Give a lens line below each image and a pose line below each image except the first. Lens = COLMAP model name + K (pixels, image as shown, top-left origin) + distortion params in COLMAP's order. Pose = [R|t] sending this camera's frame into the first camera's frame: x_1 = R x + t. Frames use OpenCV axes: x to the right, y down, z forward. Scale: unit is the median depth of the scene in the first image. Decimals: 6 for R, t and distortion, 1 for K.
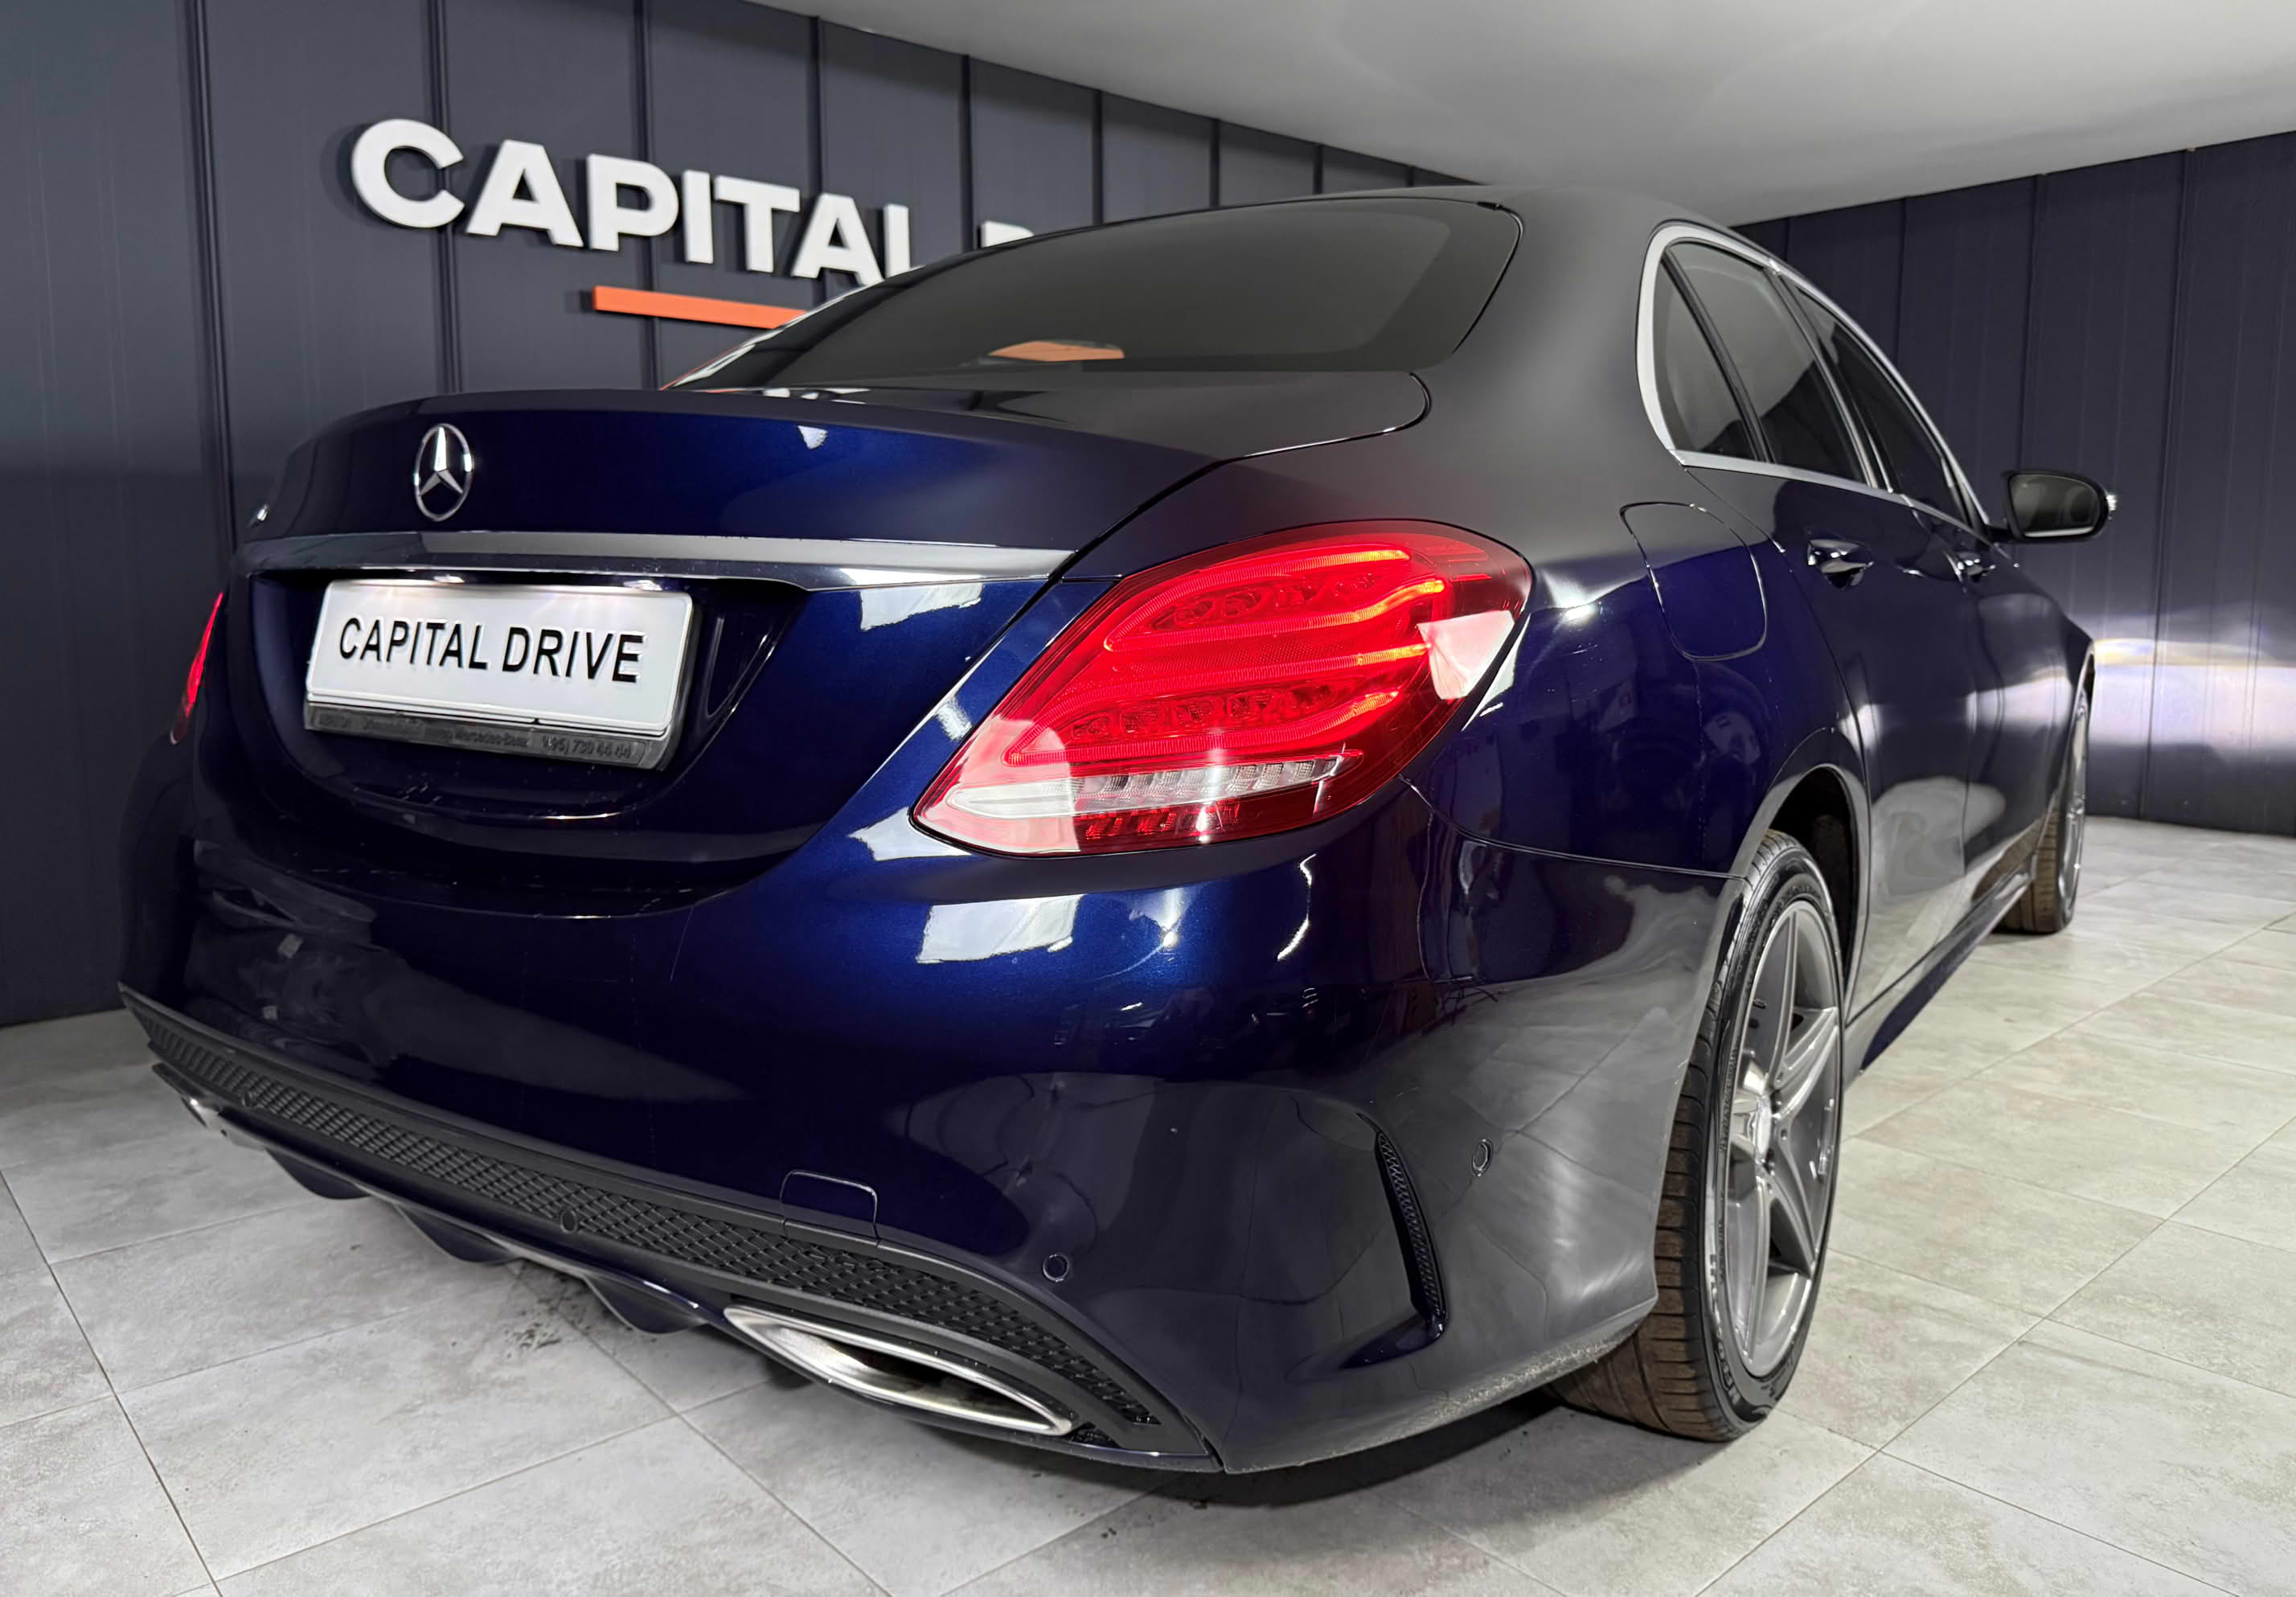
lens RADIAL K [[1640.4, 0, 1144.7], [0, 1640.4, 717.9], [0, 0, 1]] dist [0.025627, -0.044024]
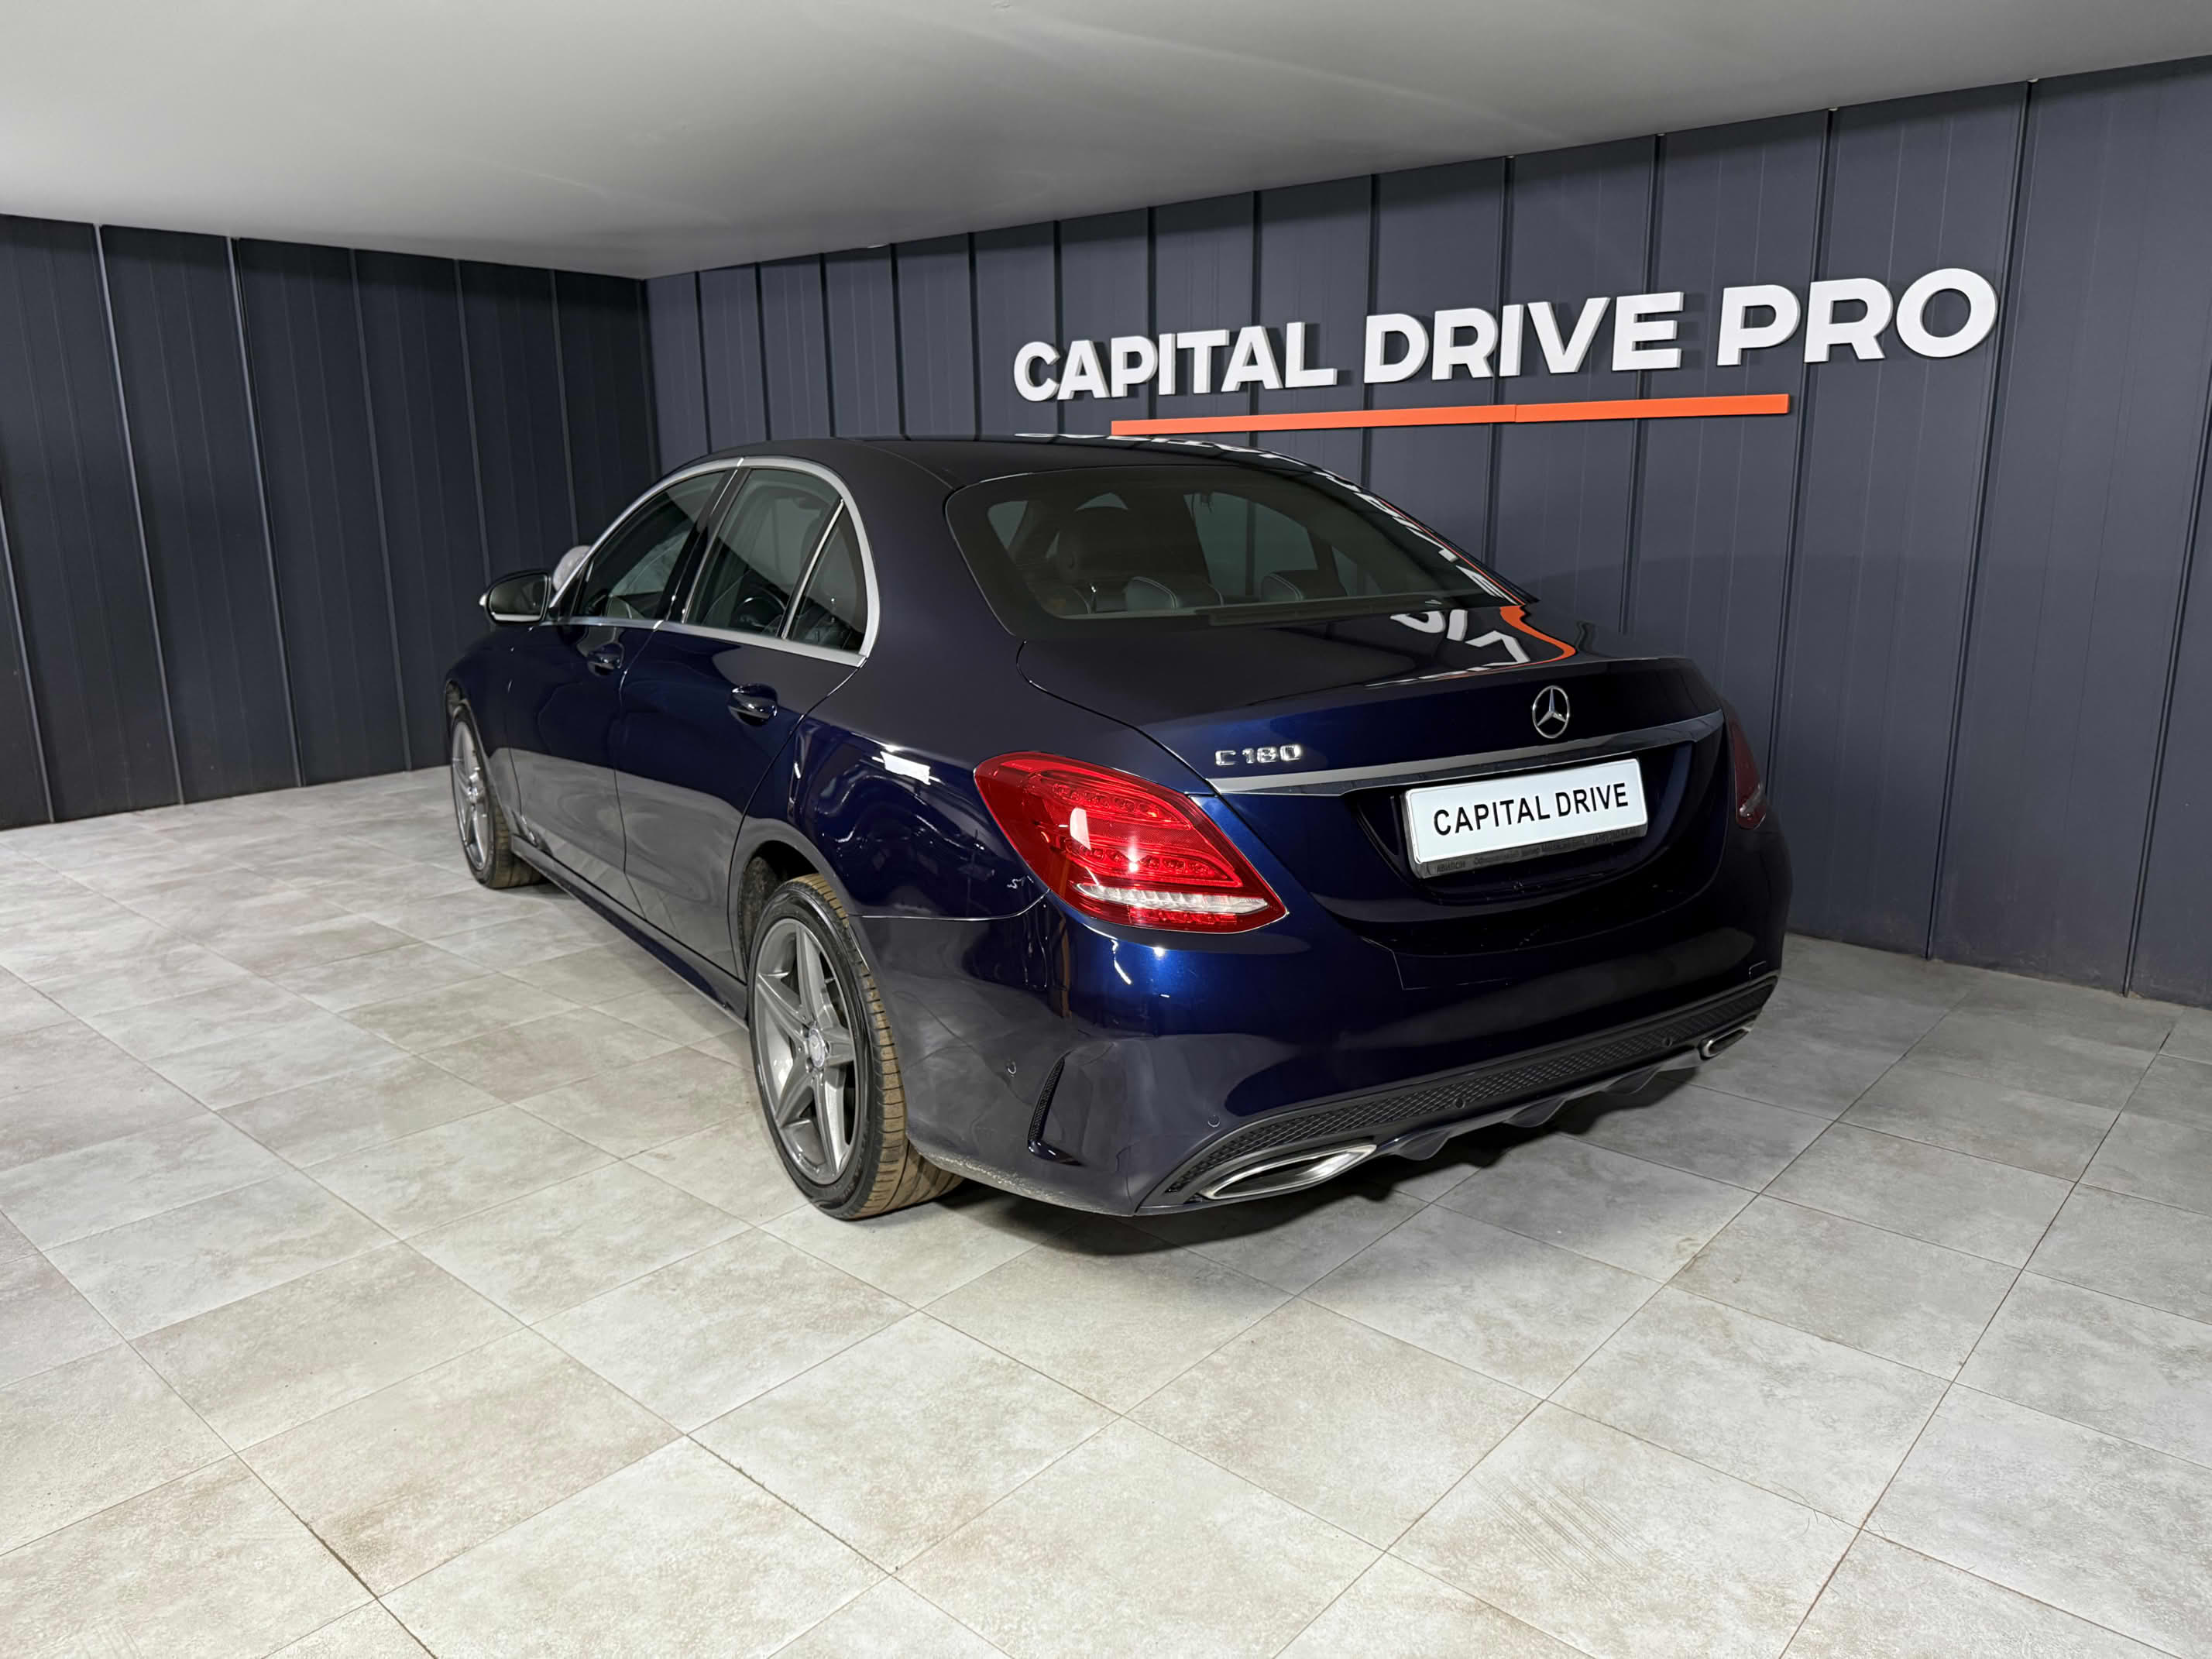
lens RADIAL K [[1560.3, 0, 1106.0], [0, 1560.3, 829.5], [0, 0, 1]] dist [0.051986, -0.086361]
pose [[0.115207, 0.218463, -0.969021, 1.659424], [-0.089260, 0.973847, 0.208939, -0.251517], [0.989323, 0.062424, 0.131694, 1.071397]]
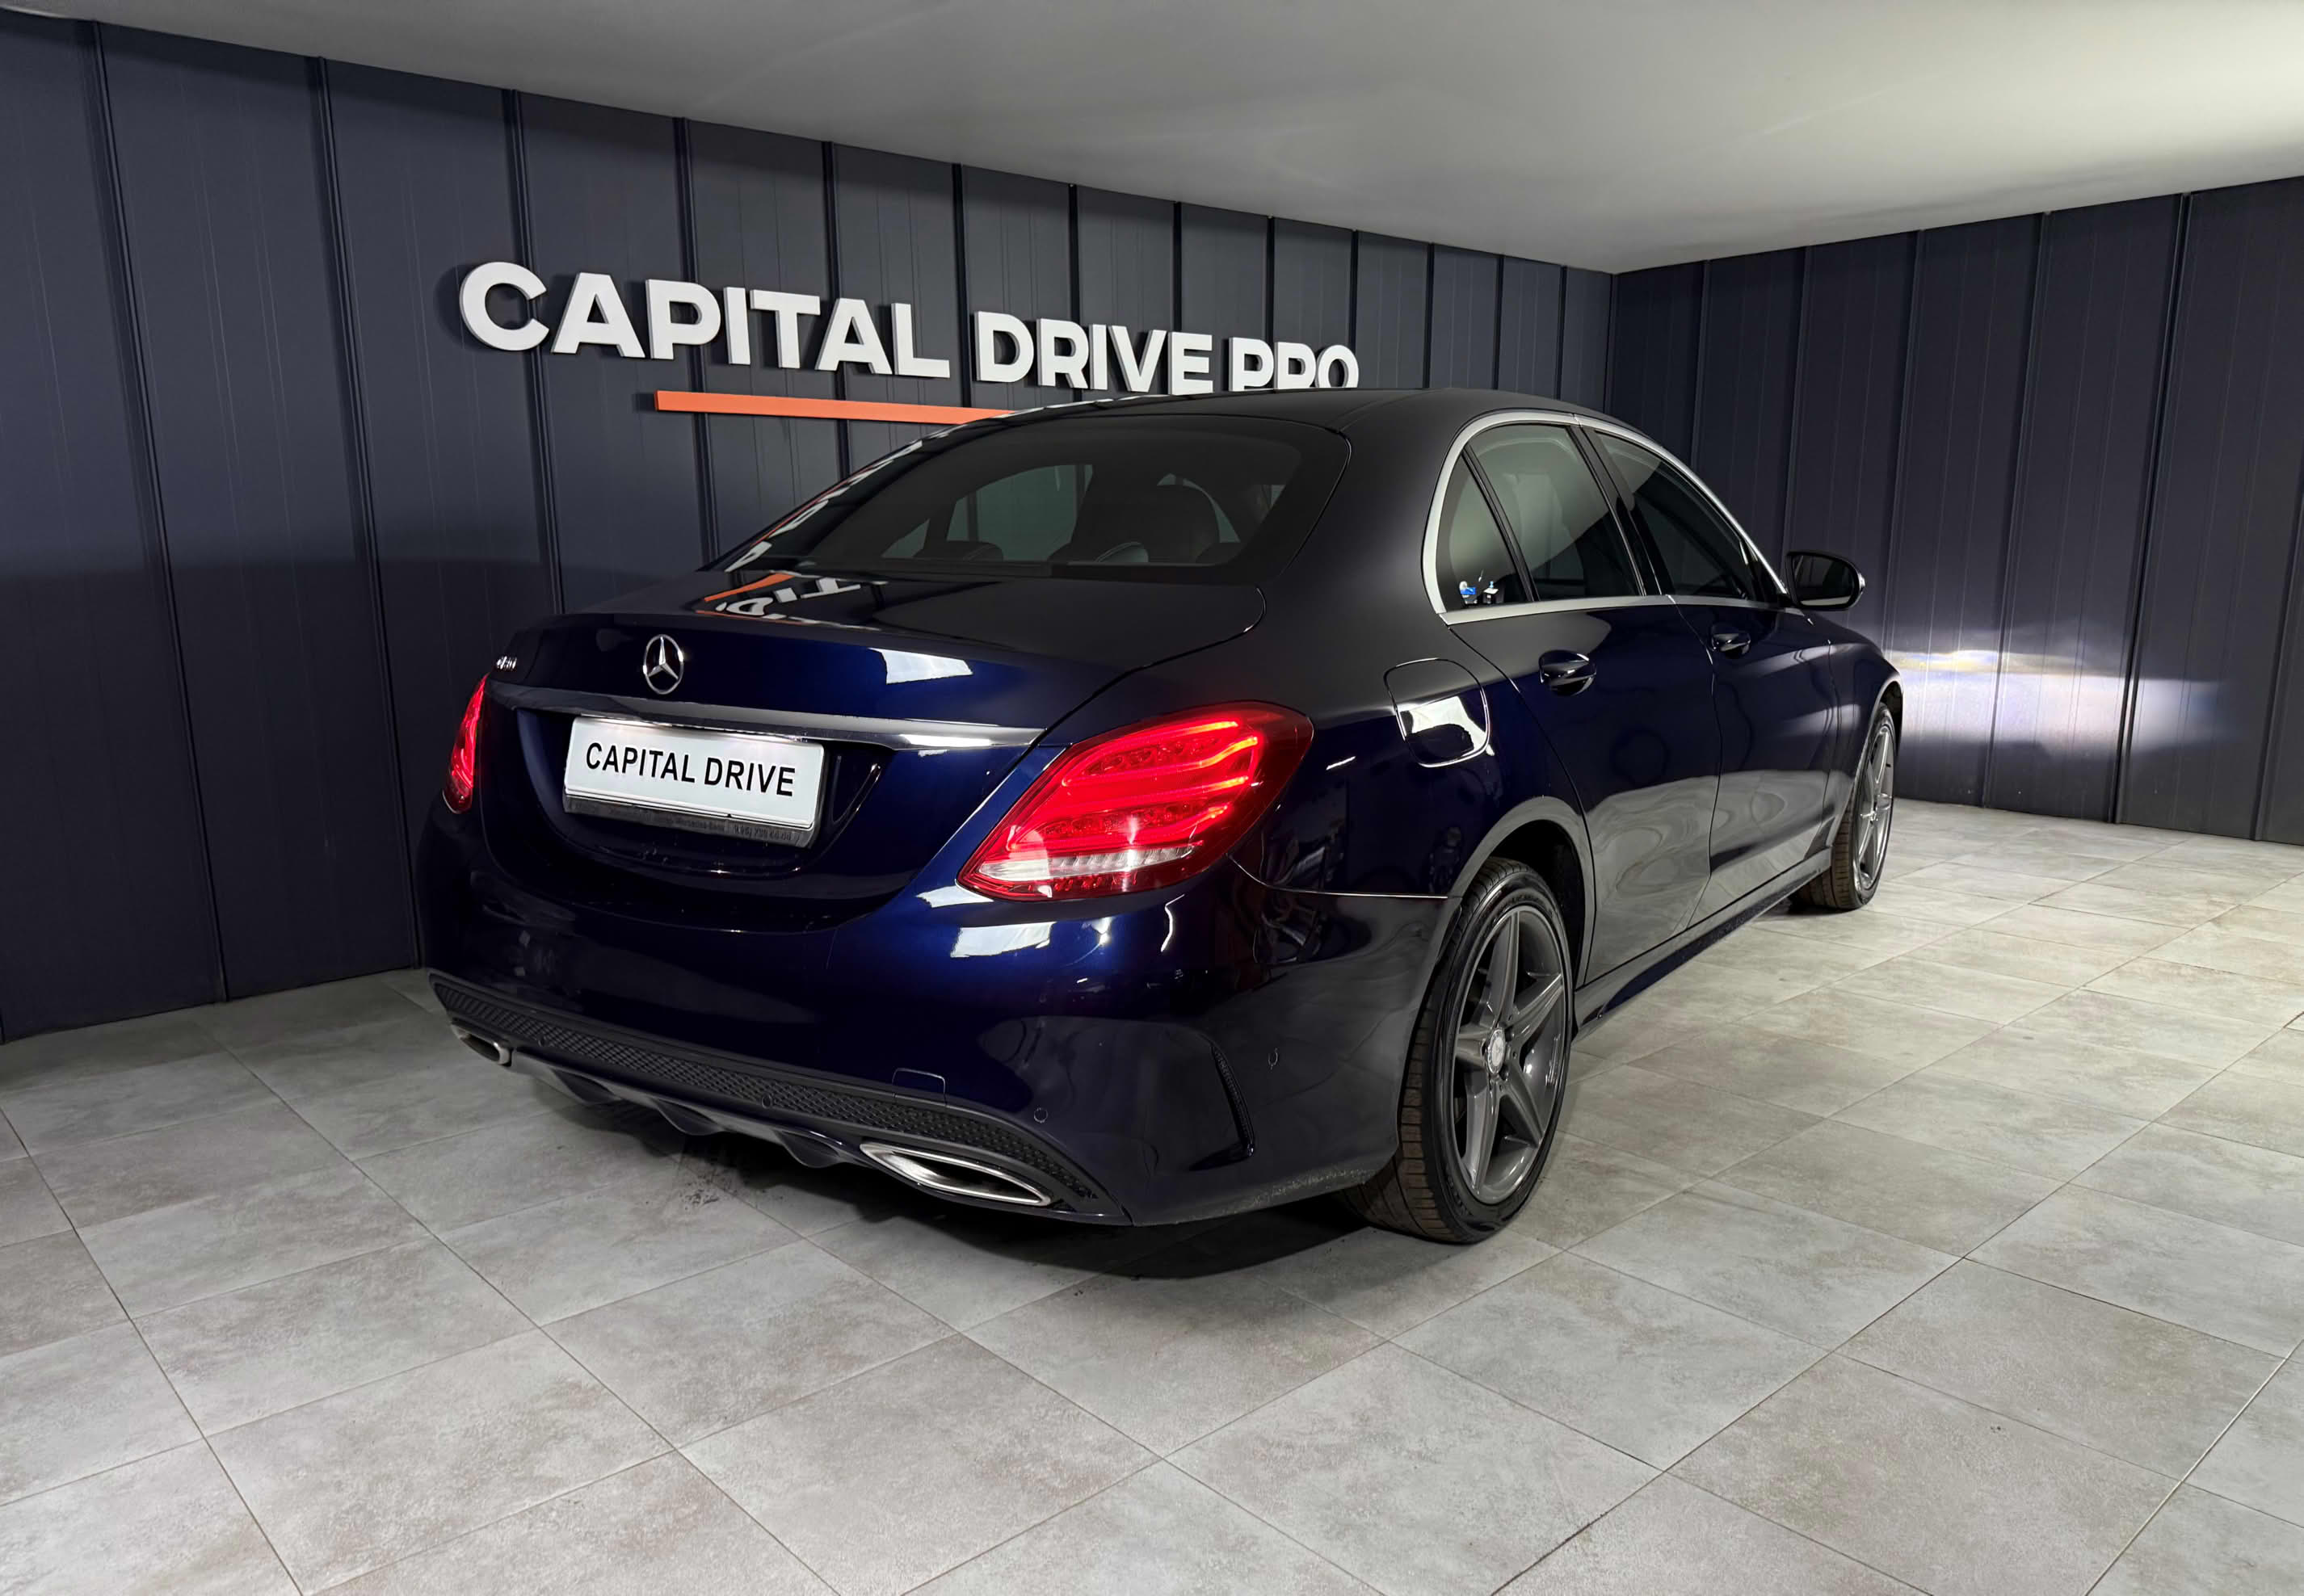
lens RADIAL K [[1631.8, 0, 1147.3], [0, 1631.8, 856.3], [0, 0, 1]] dist [0.059829, -0.101957]
pose [[0.999948, -0.009155, 0.004503, 0.023262], [0.008638, 0.994545, 0.103947, -0.058841], [-0.005430, -0.103902, 0.994573, -0.311739]]
